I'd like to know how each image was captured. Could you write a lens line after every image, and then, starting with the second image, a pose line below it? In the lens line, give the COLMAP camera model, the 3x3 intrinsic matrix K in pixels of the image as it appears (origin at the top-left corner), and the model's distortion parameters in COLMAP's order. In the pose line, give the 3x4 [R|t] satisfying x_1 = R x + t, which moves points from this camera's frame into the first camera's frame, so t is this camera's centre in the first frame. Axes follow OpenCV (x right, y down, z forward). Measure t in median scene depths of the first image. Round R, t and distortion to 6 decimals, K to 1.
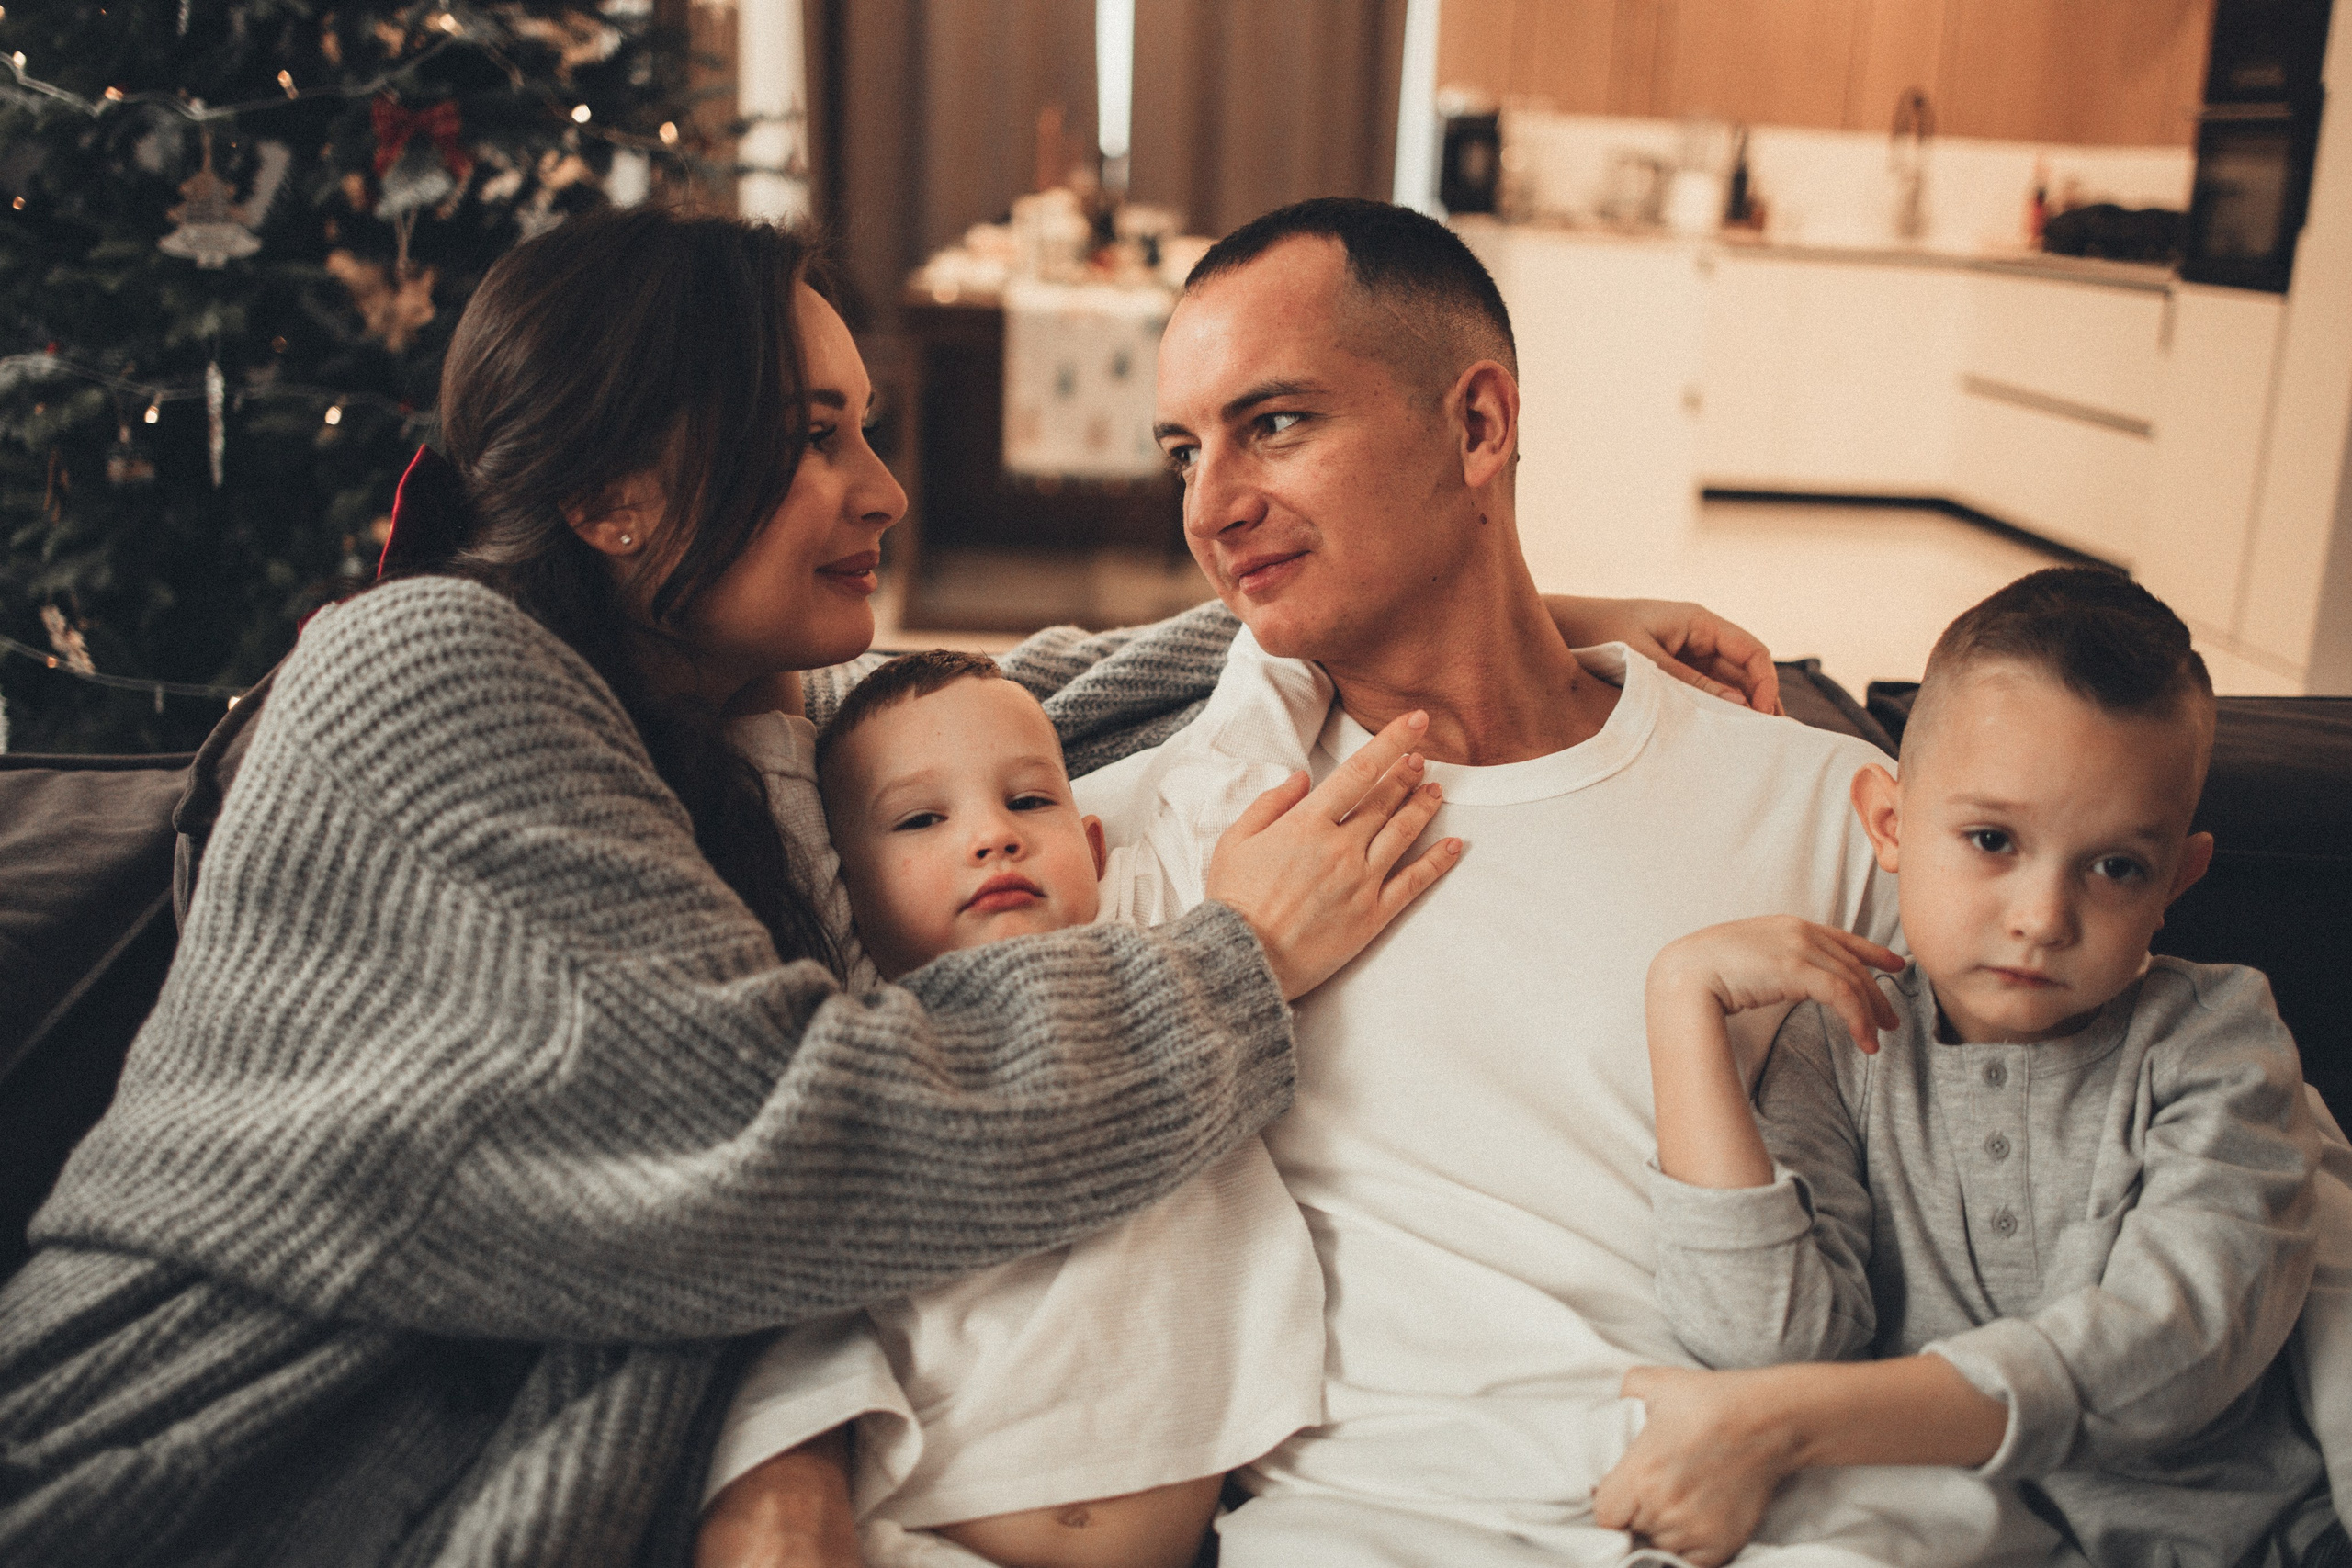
lens RADIAL K [[2346.5, 0, 1173.6], [0, 2346.5, 783.5], [0, 0, 1]] dist [-0.059788, 0.000000]
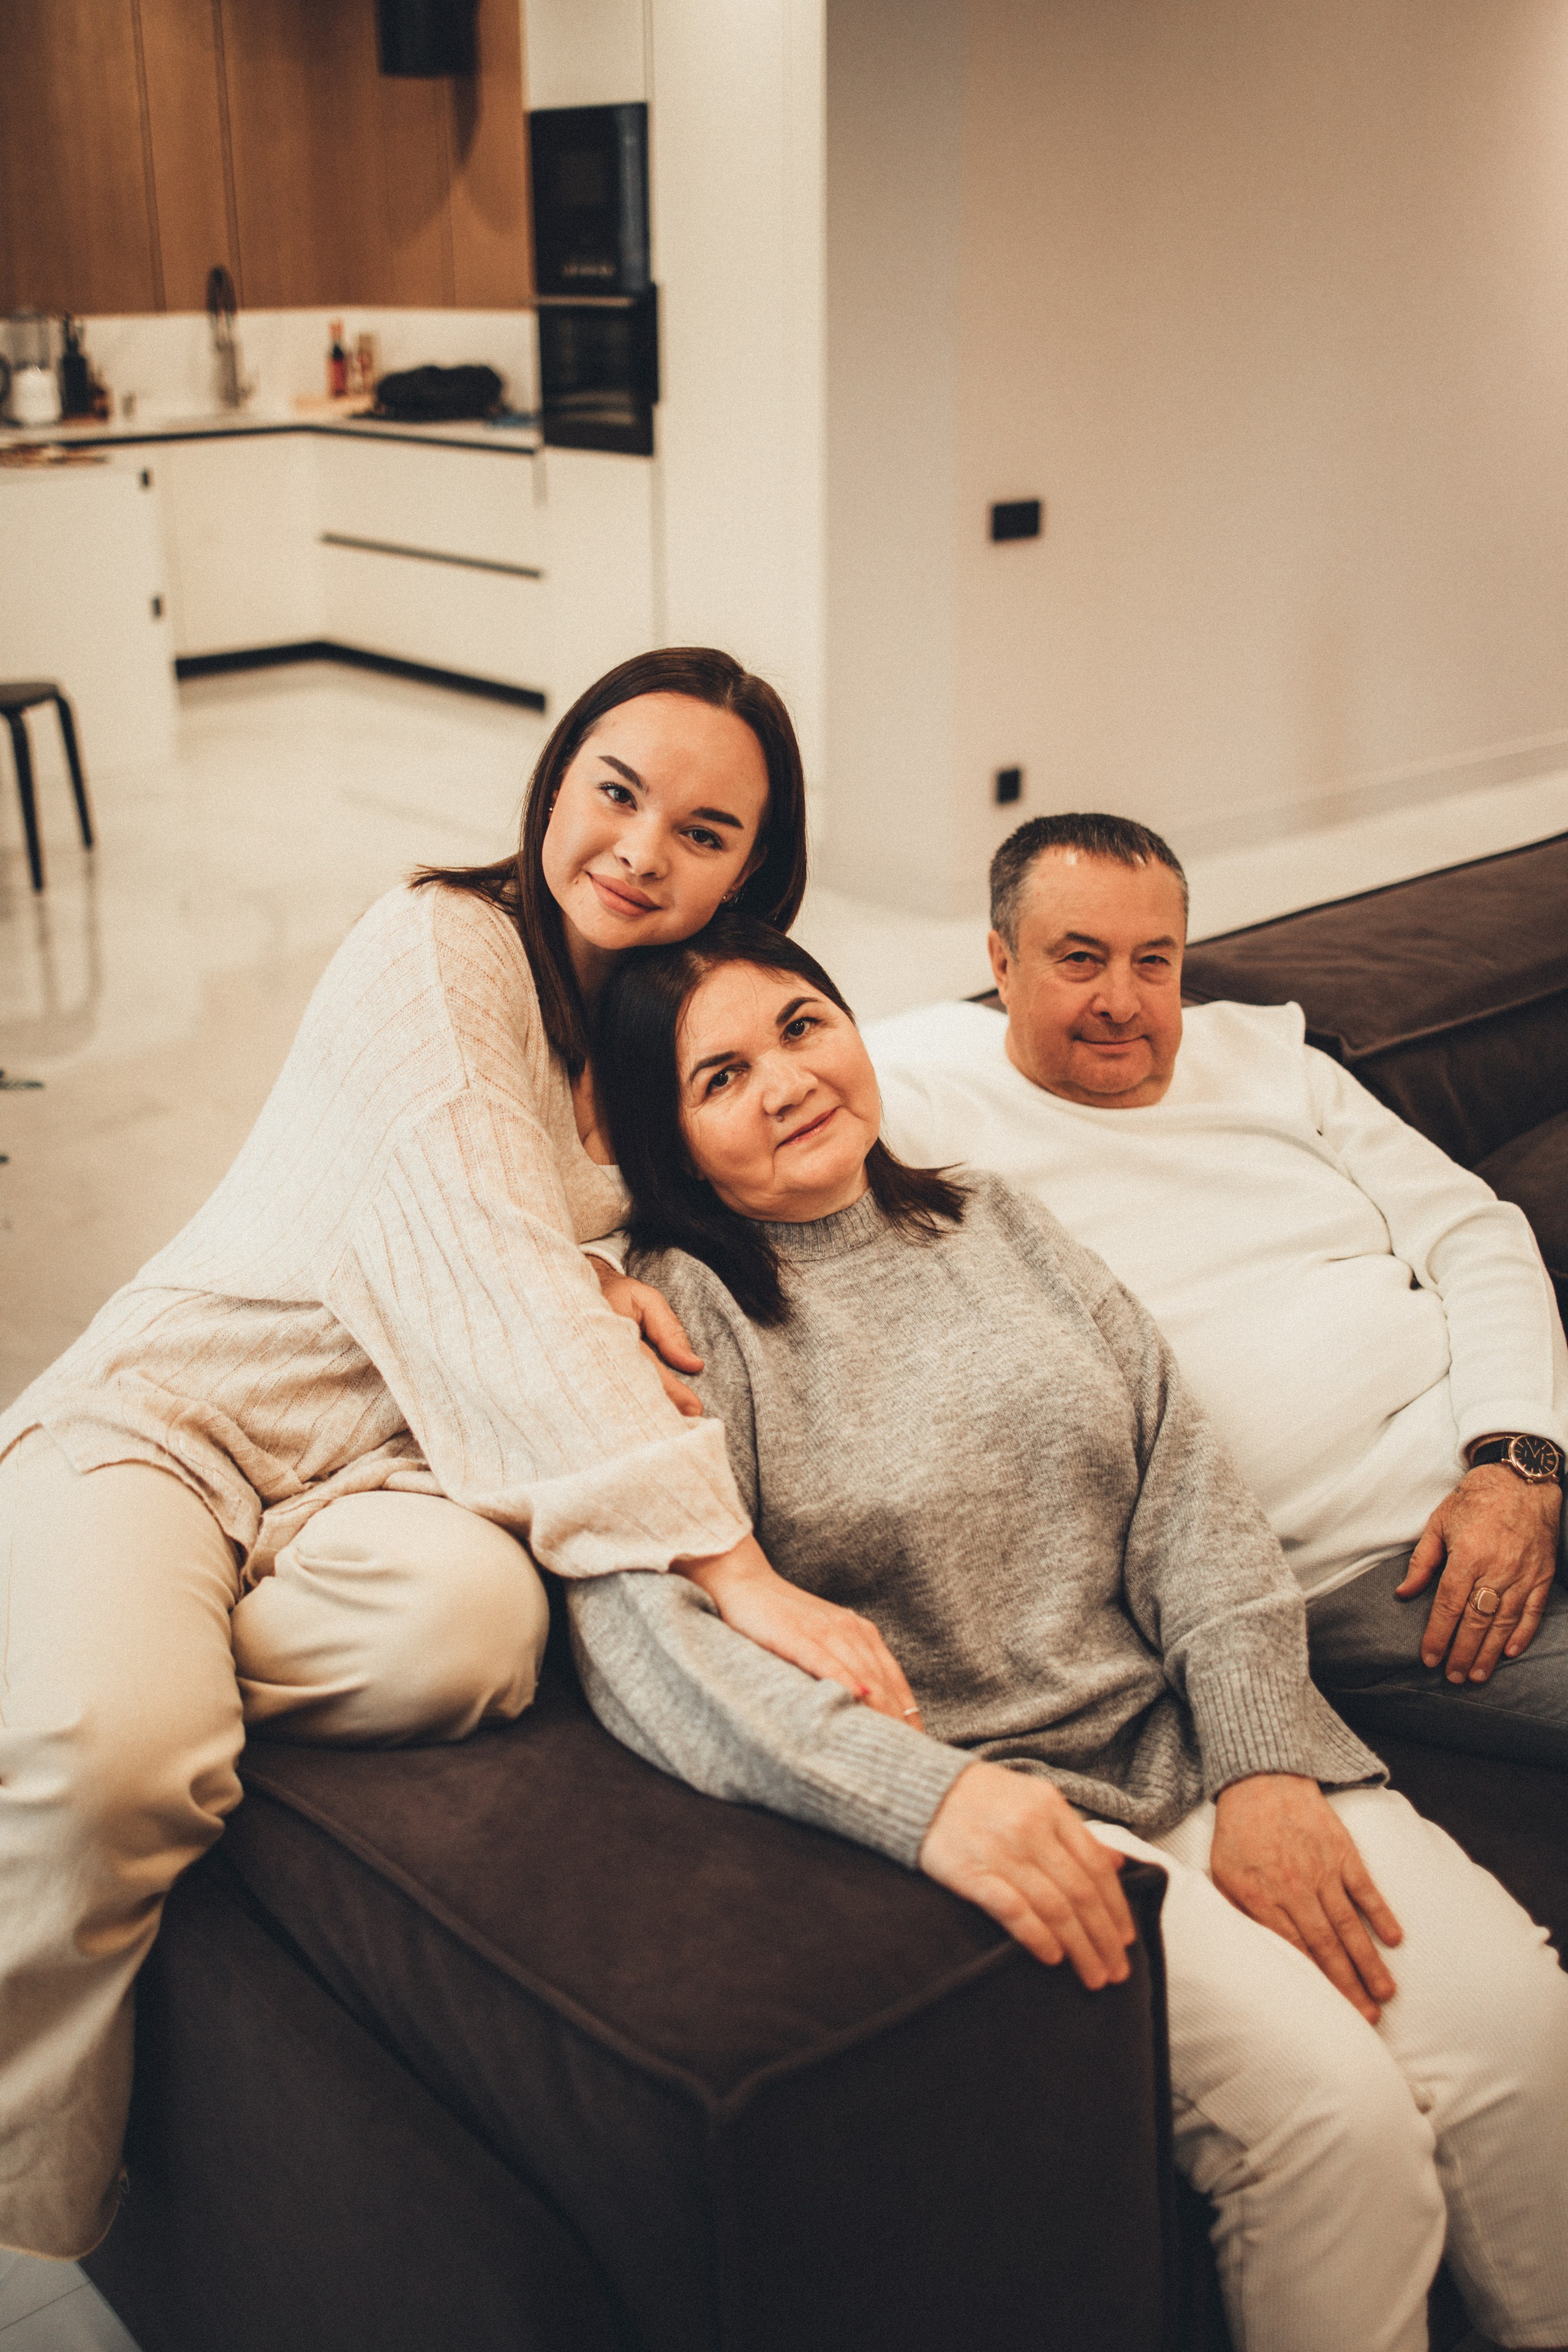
lens RADIAL K [[2346.7, 0, 780.3], [0, 2346.7, 1180.1], [0, 0, 1]] dist [-0.059788, 0.000000]
pose [[0.797576, -0.273839, 0.537479, -0.217371], [0.197499, 0.960455, 0.196268, -0.069997], [-0.569970, -0.050387, 0.820119, -0.062936]]
